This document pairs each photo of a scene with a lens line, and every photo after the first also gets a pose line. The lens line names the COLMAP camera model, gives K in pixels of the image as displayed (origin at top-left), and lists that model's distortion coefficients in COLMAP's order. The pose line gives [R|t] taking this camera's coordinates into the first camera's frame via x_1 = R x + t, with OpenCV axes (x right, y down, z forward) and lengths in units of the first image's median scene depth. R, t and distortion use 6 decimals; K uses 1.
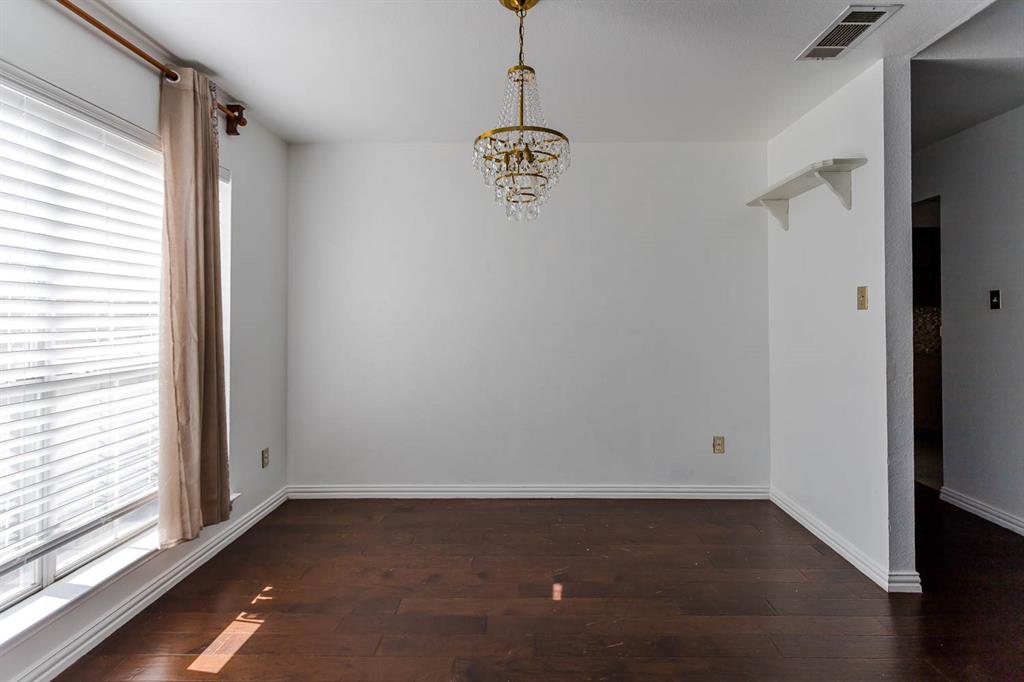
lens RADIAL K [[492.6, 0, 516.2], [0, 492.6, 316.6], [0, 0, 1]] dist [-0.045823, 0.055381]
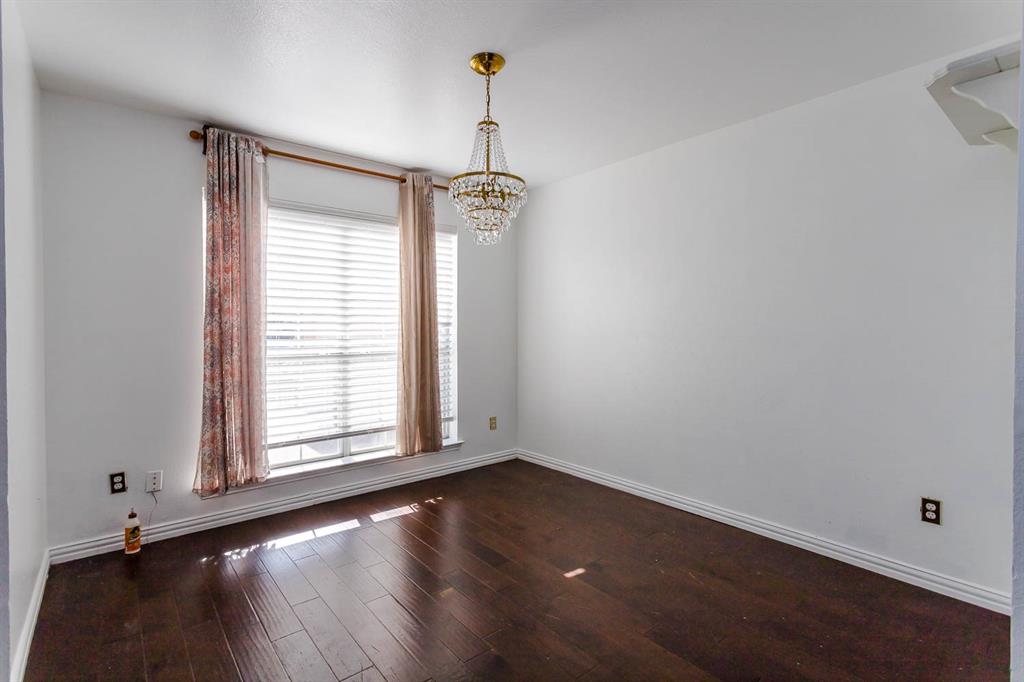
lens RADIAL K [[487.8, 0, 512.0], [0, 487.8, 341.0], [0, 0, 1]] dist [0.002681, 0.000499]
pose [[0.648659, 0.025914, -0.760638, 0.847814], [0.000189, 0.999415, 0.034210, 0.004249], [0.761079, -0.022334, 0.648275, 0.188897]]
